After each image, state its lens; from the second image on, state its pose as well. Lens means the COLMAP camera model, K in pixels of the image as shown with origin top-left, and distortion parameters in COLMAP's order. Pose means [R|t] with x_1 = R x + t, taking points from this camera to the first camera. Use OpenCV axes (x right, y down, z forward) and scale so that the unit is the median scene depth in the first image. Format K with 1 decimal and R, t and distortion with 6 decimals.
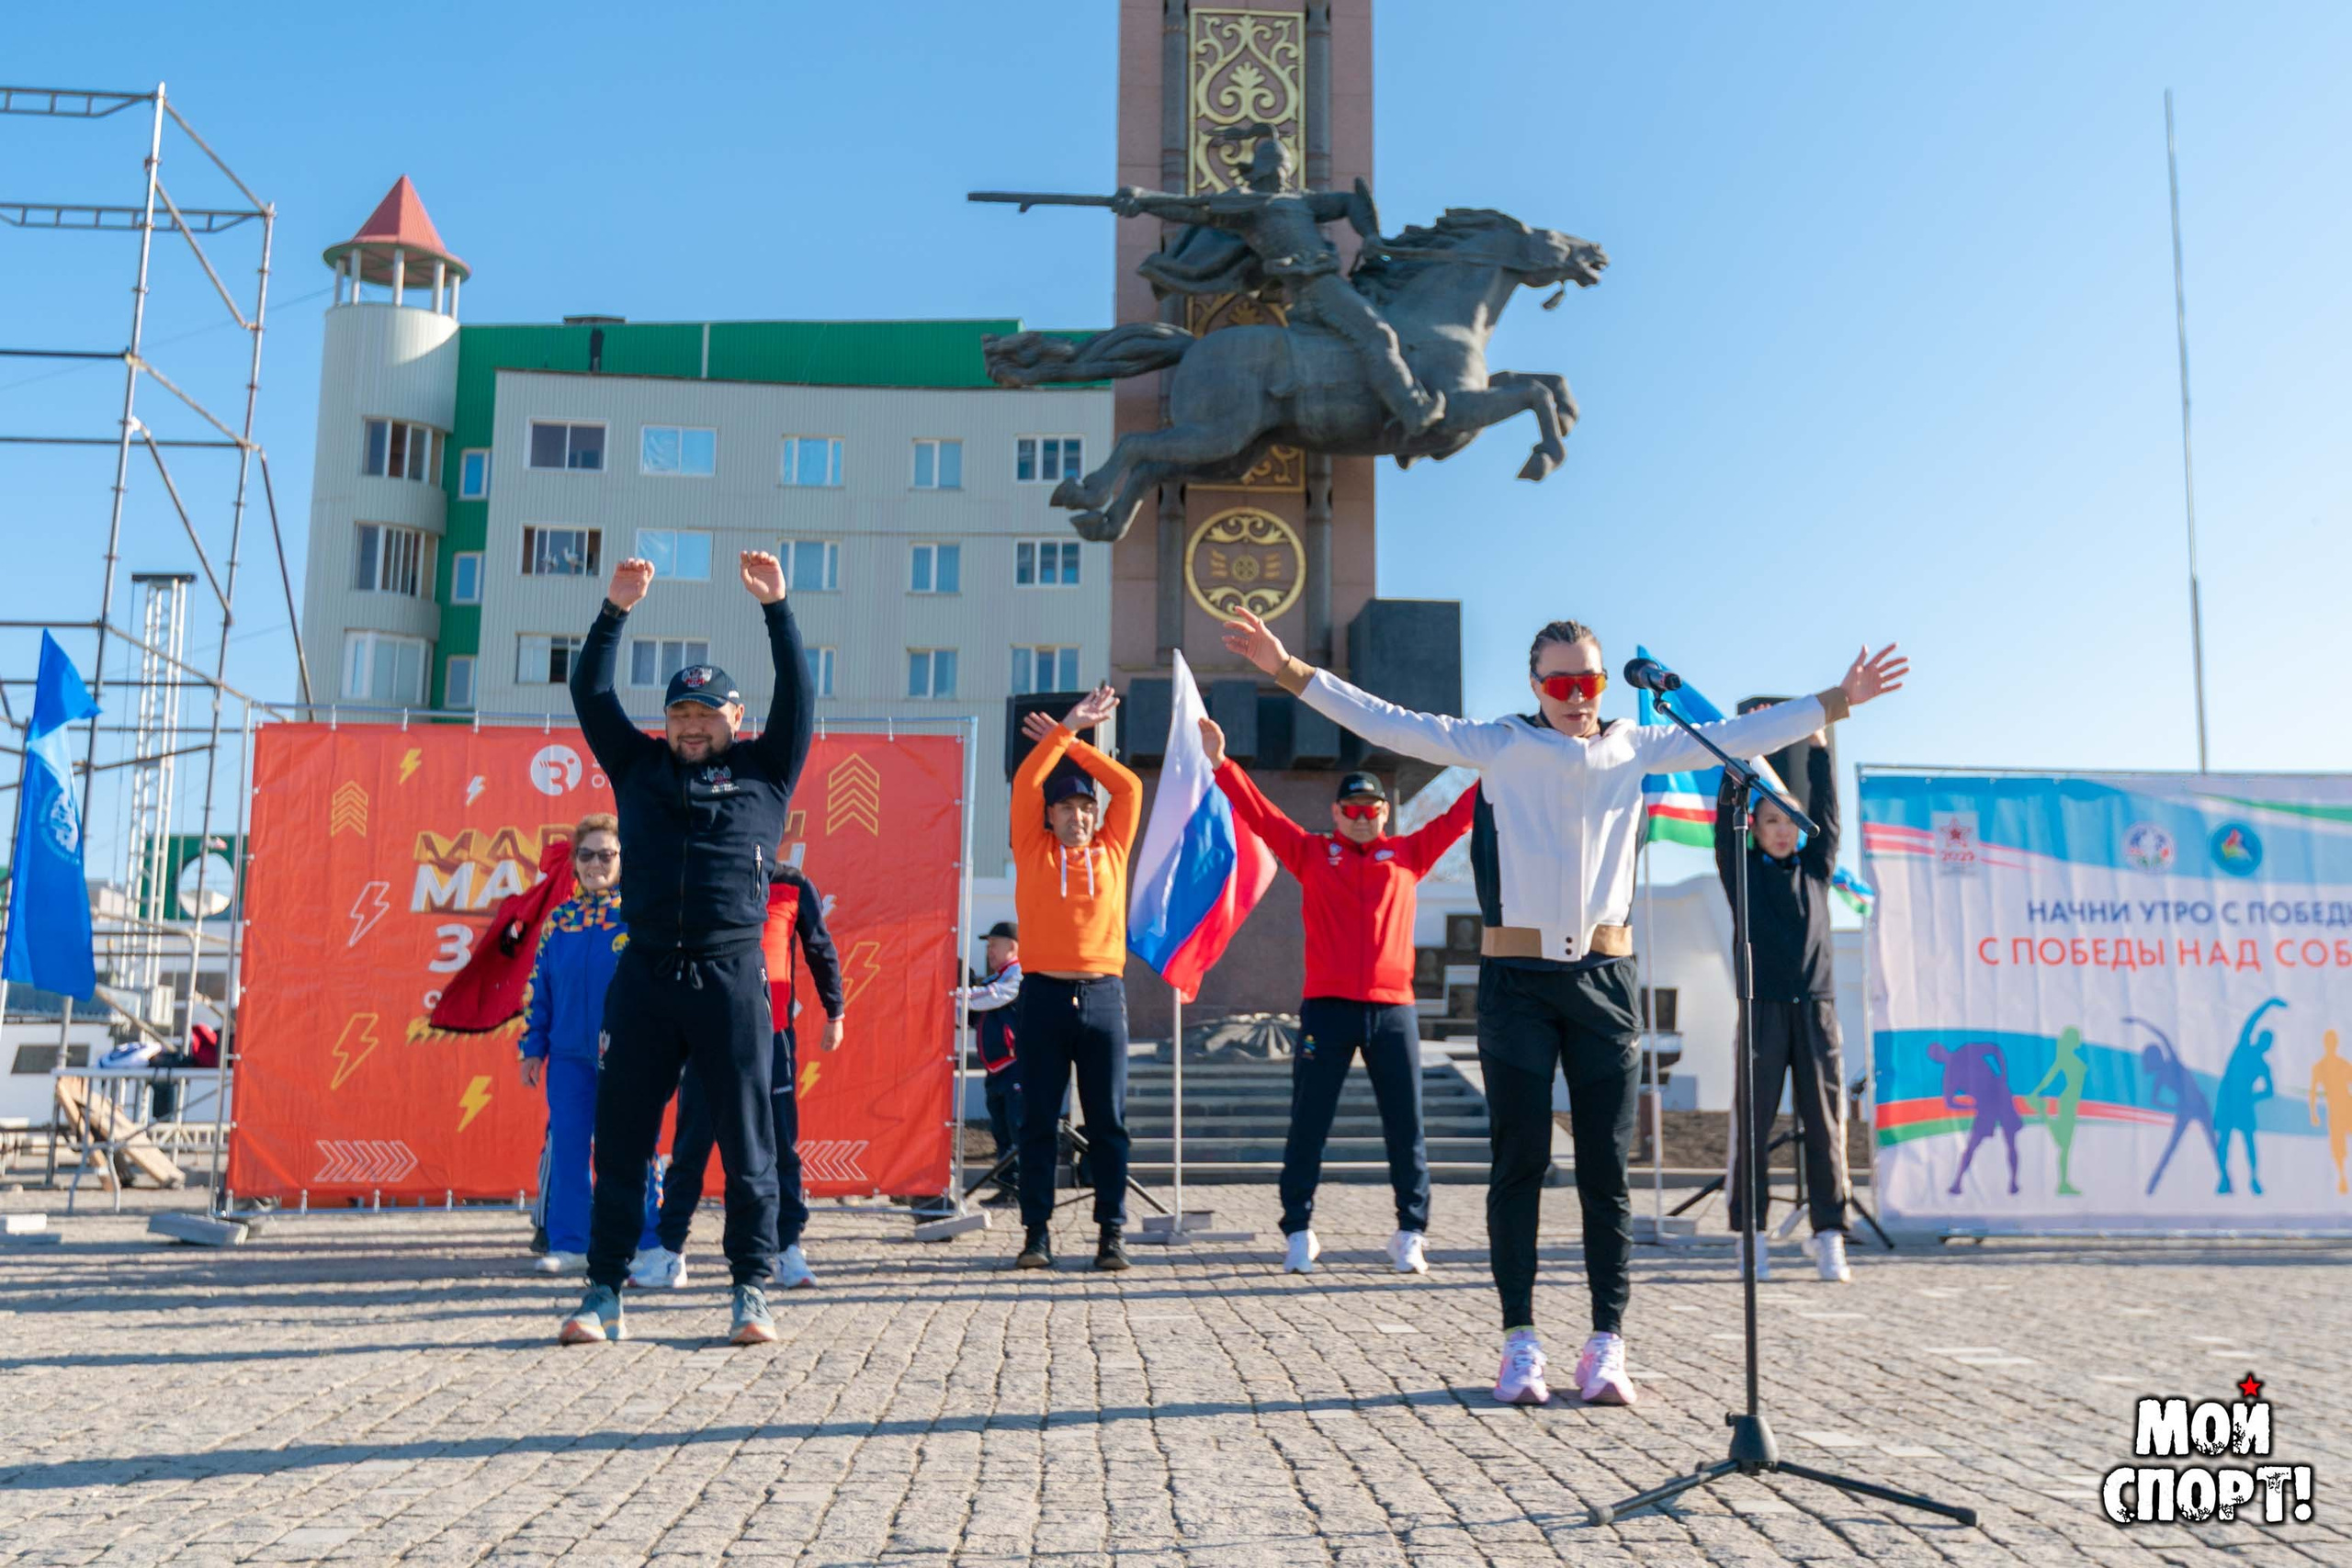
lens RADIAL K [[2461.5, 0, 1288.5], [0, 2461.5, 628.6], [0, 0, 1]] dist [0.023702, 0.000027]
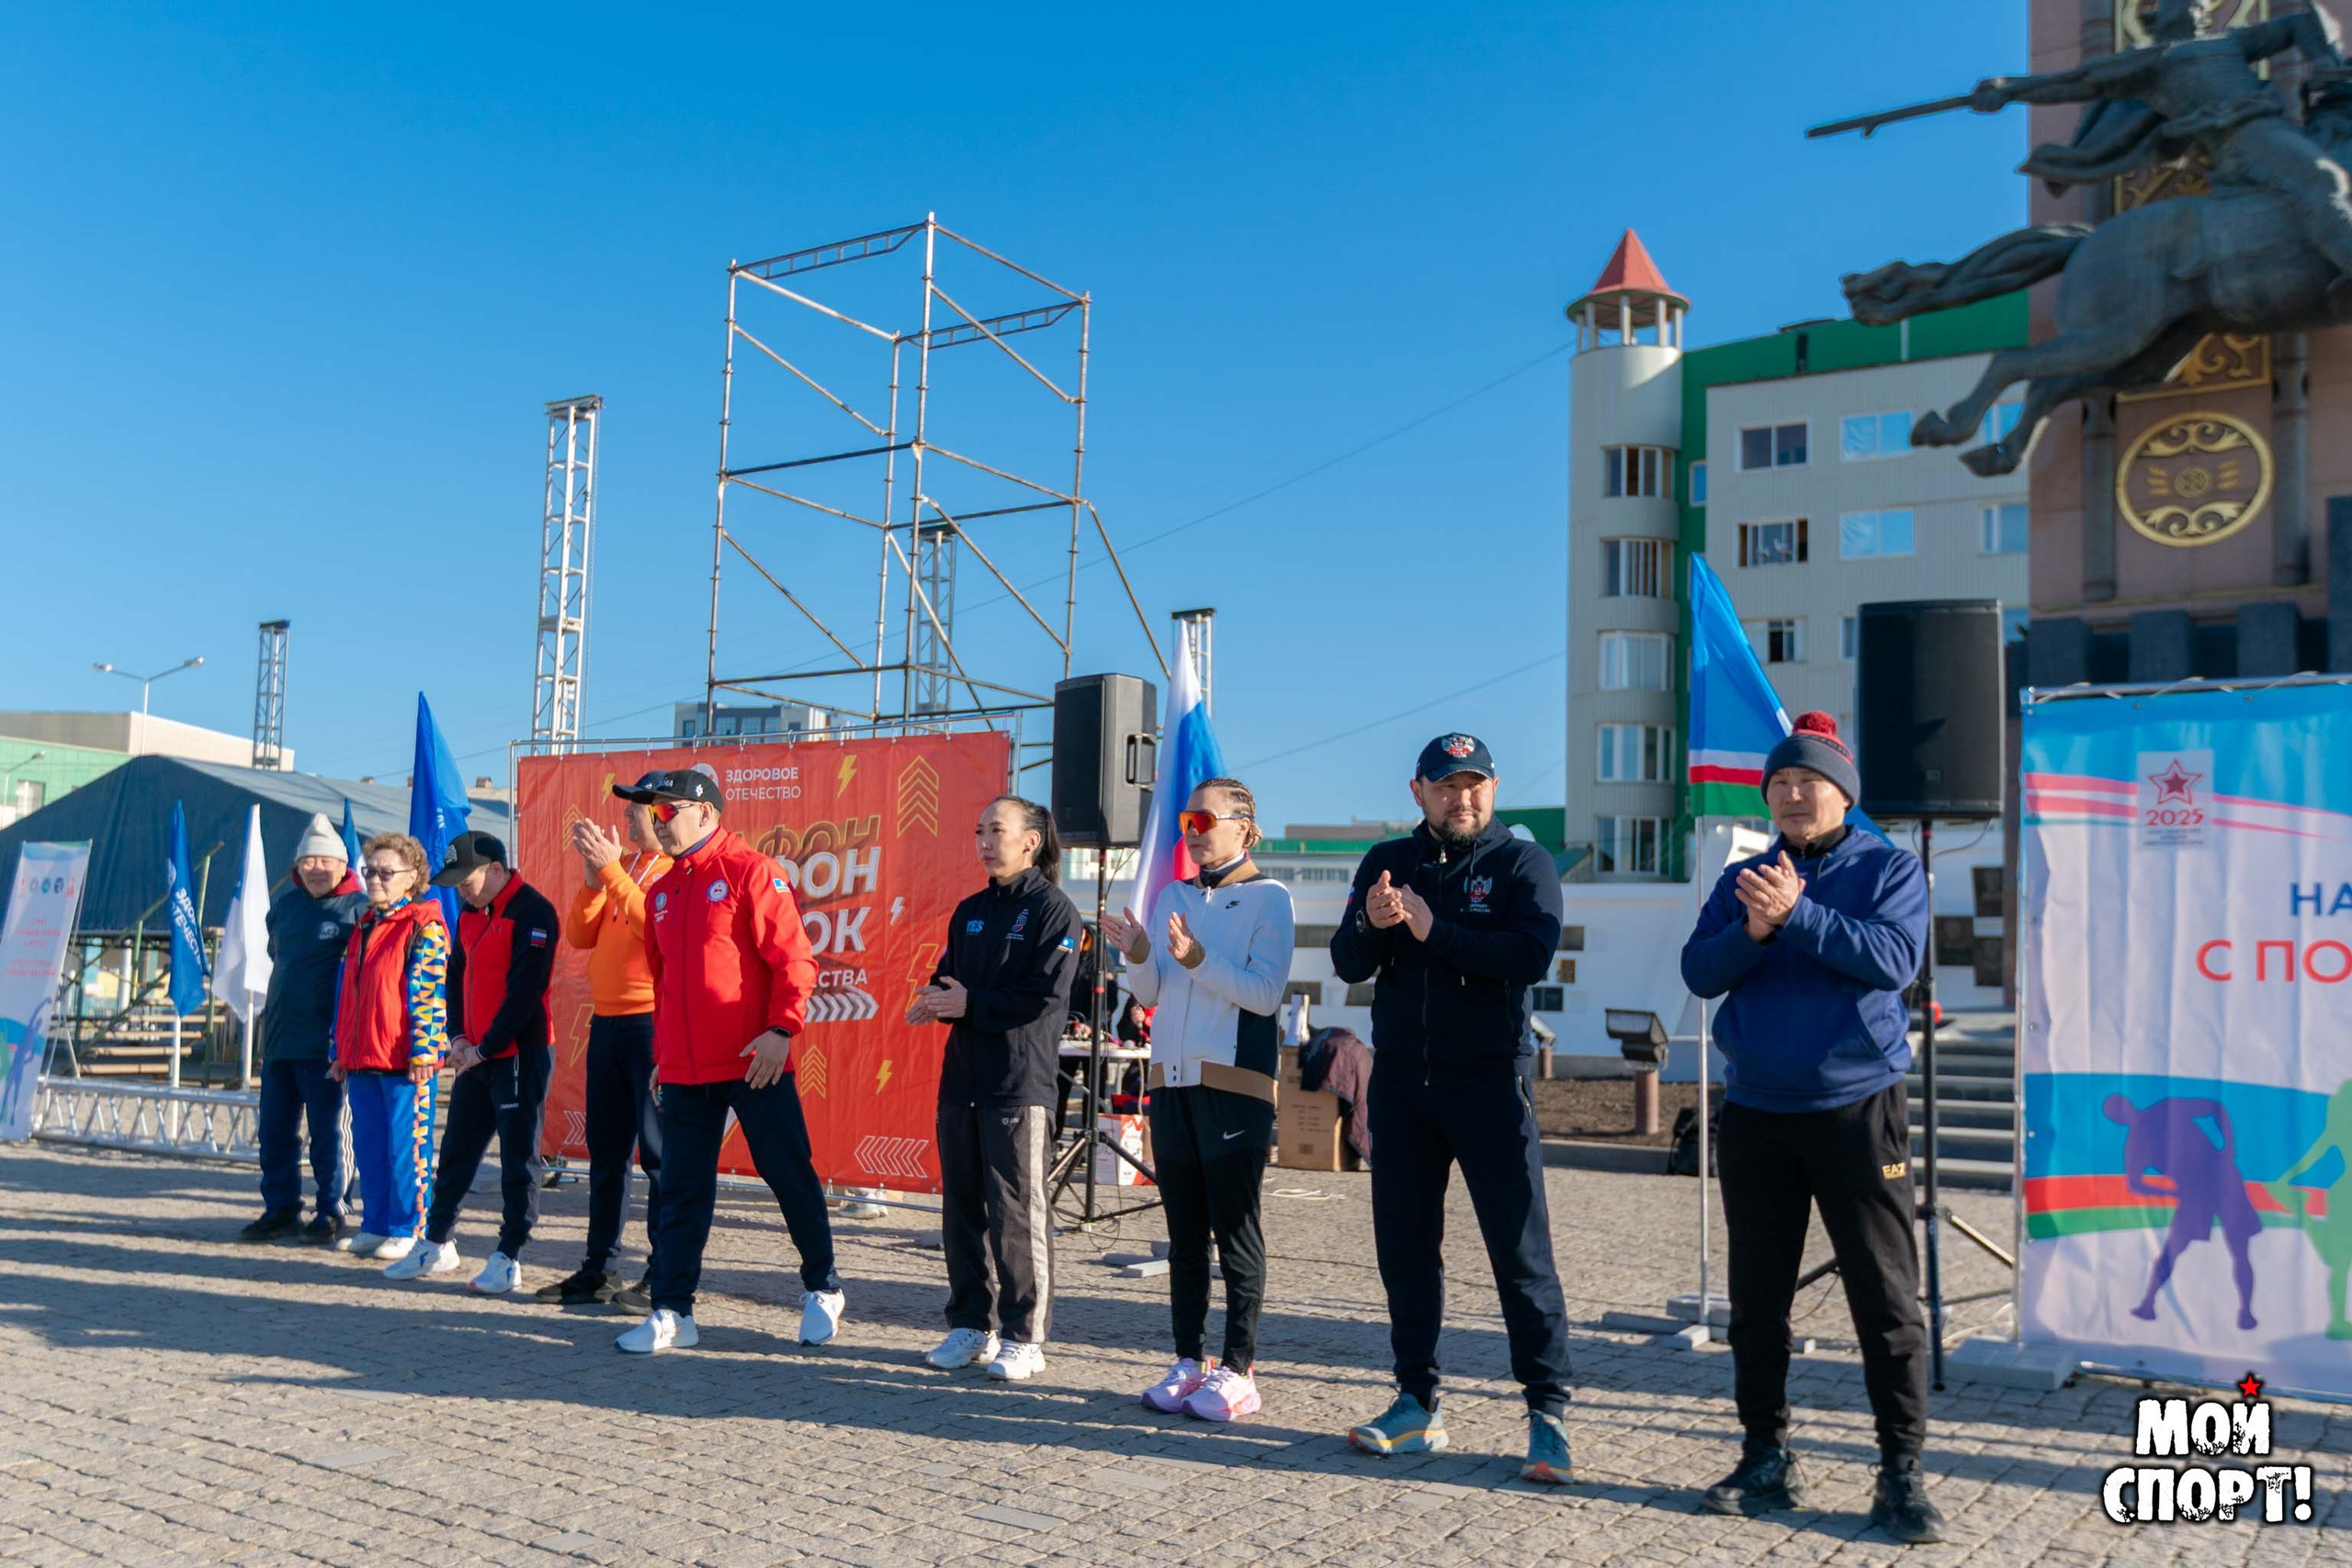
lens RADIAL K [[2105.8, 0, 1046.1], [0, 2105.8, 845.0], [0, 0, 1]] dist [0.020051, 0.000589]
pose [[0.762012, -0.026930, -0.647003, 0.163744], [0.095287, 0.992922, 0.070897, 0.012267], [0.640515, -0.115675, 0.759184, 0.150020]]
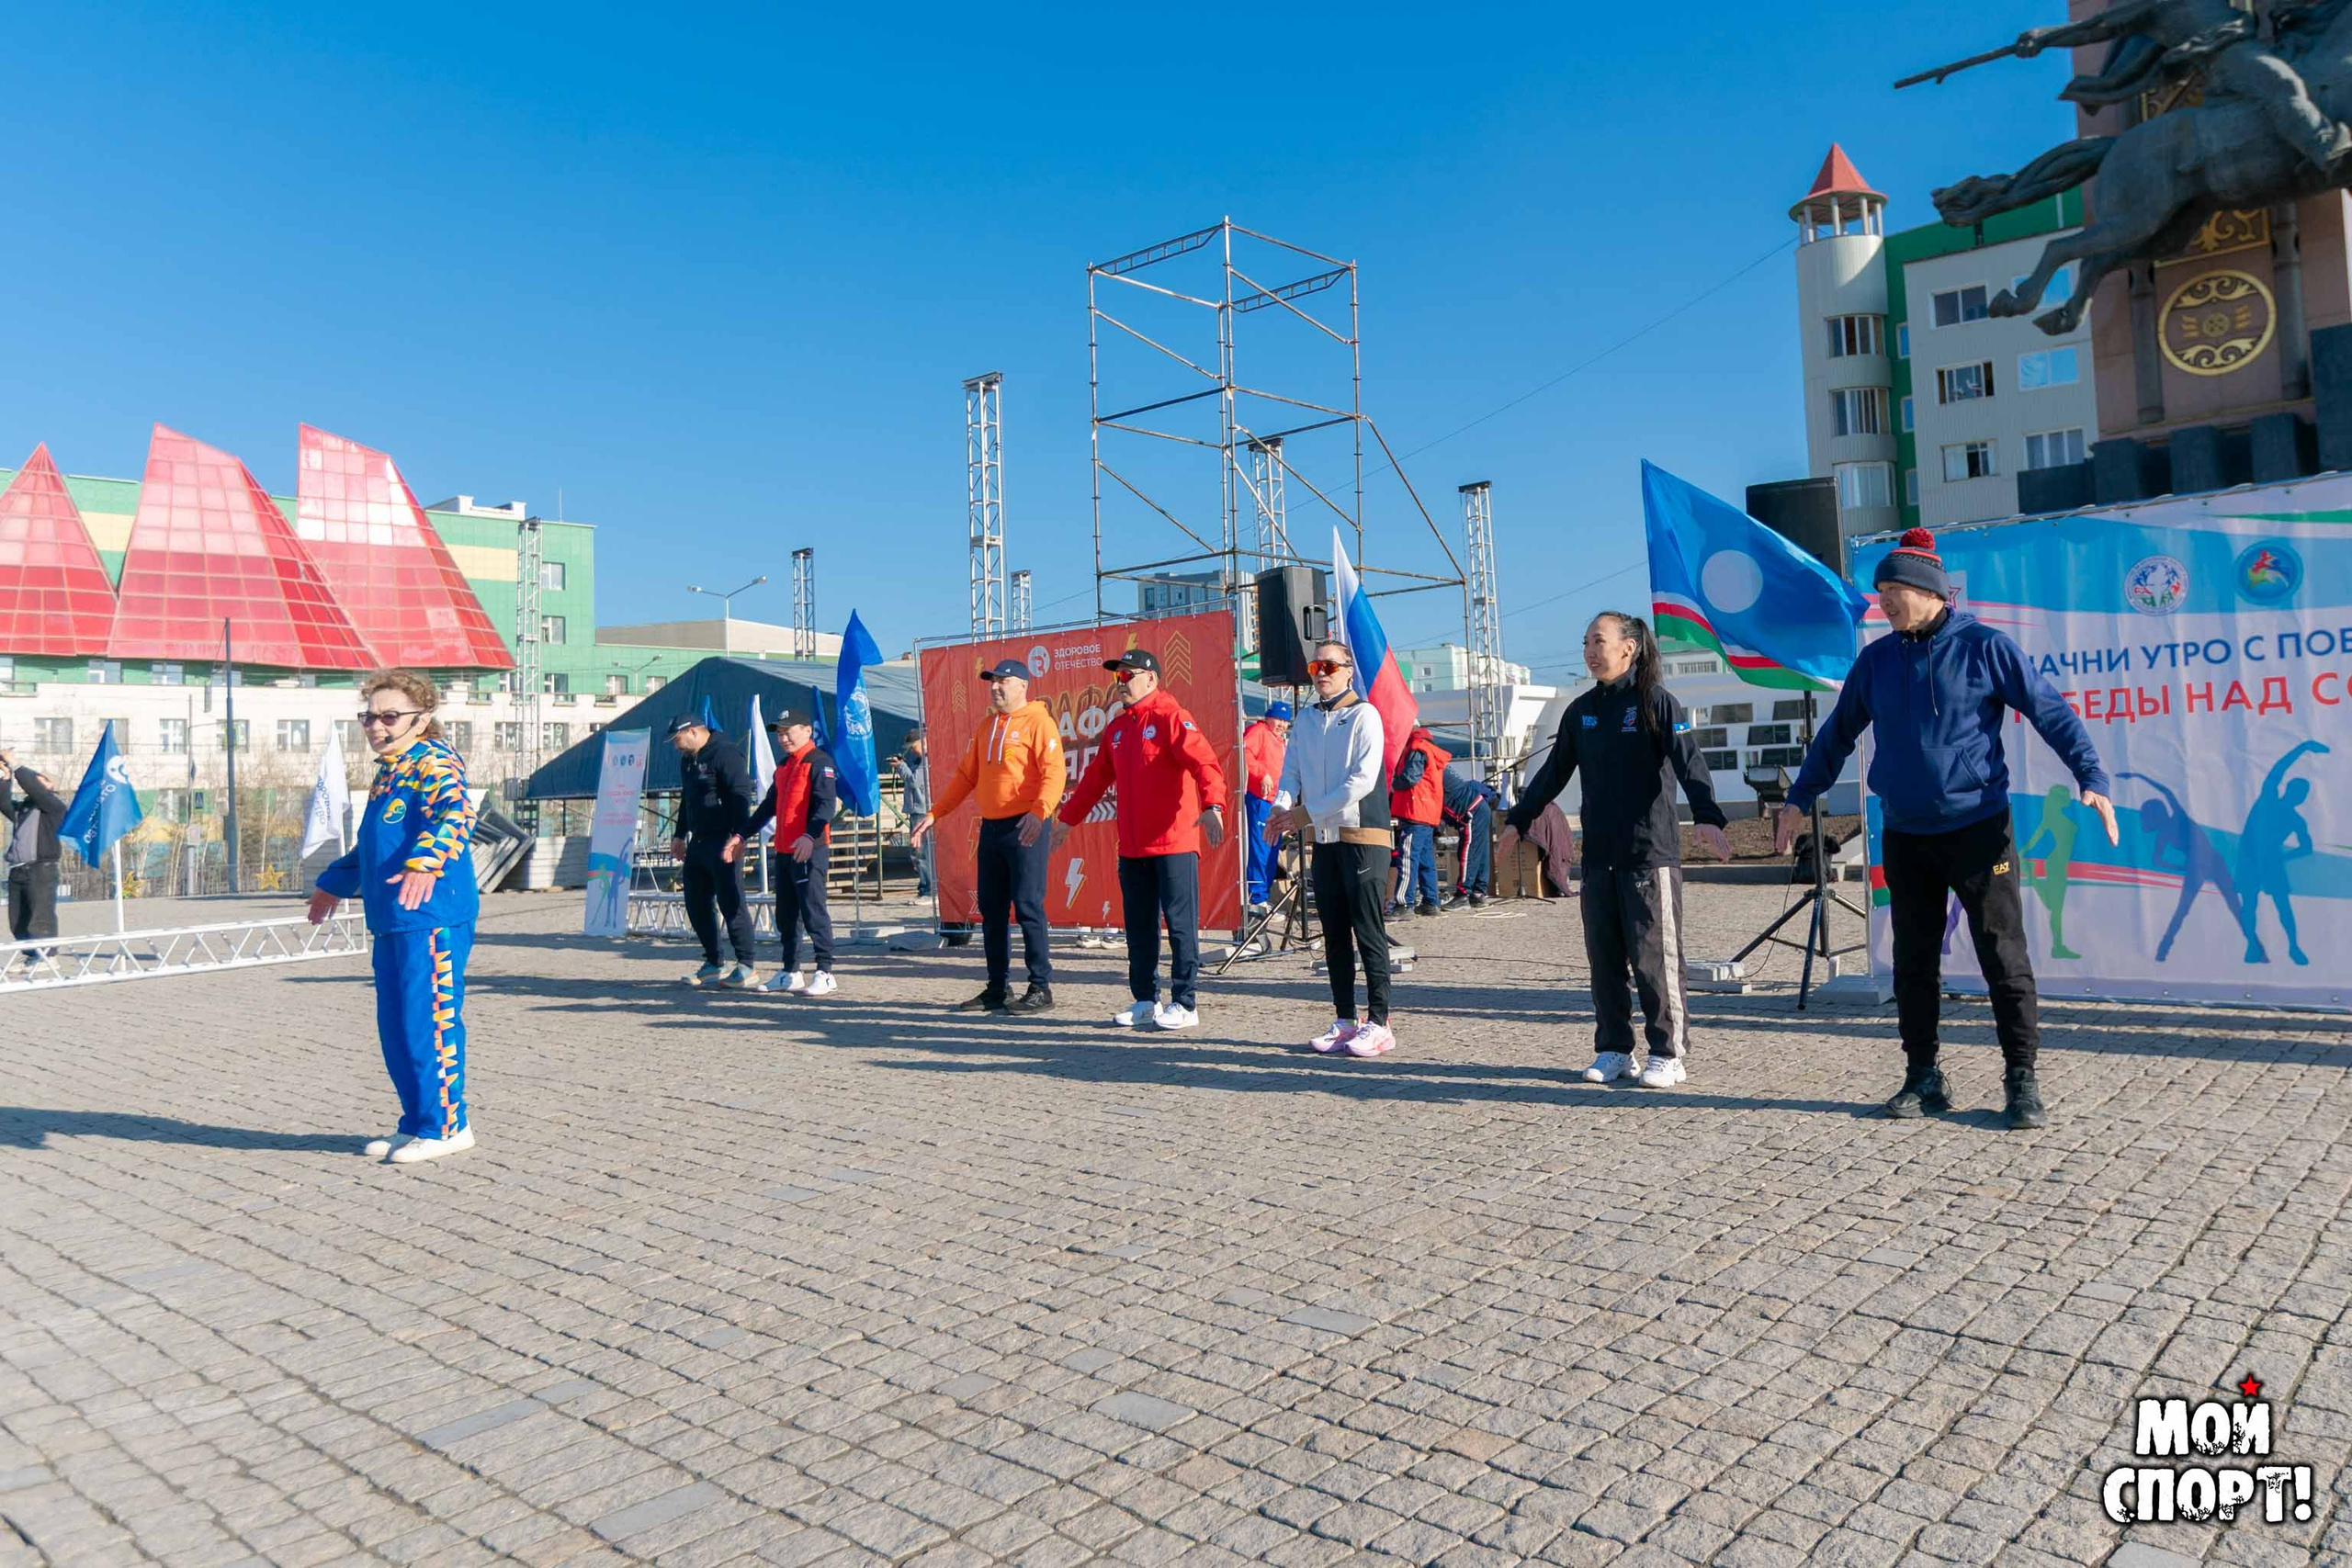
lens RADIAL K [[1651.5, 0, 1318.7], [0, 1651.5, 700.2], [0, 0, 1]] dist [0.004509, 0.006749]
pose [[0.709828, -0.070668, -0.700821, 0.222390], [0.177551, 0.980778, 0.080935, 0.010799], [0.681630, -0.181881, 0.708731, 0.142617]]
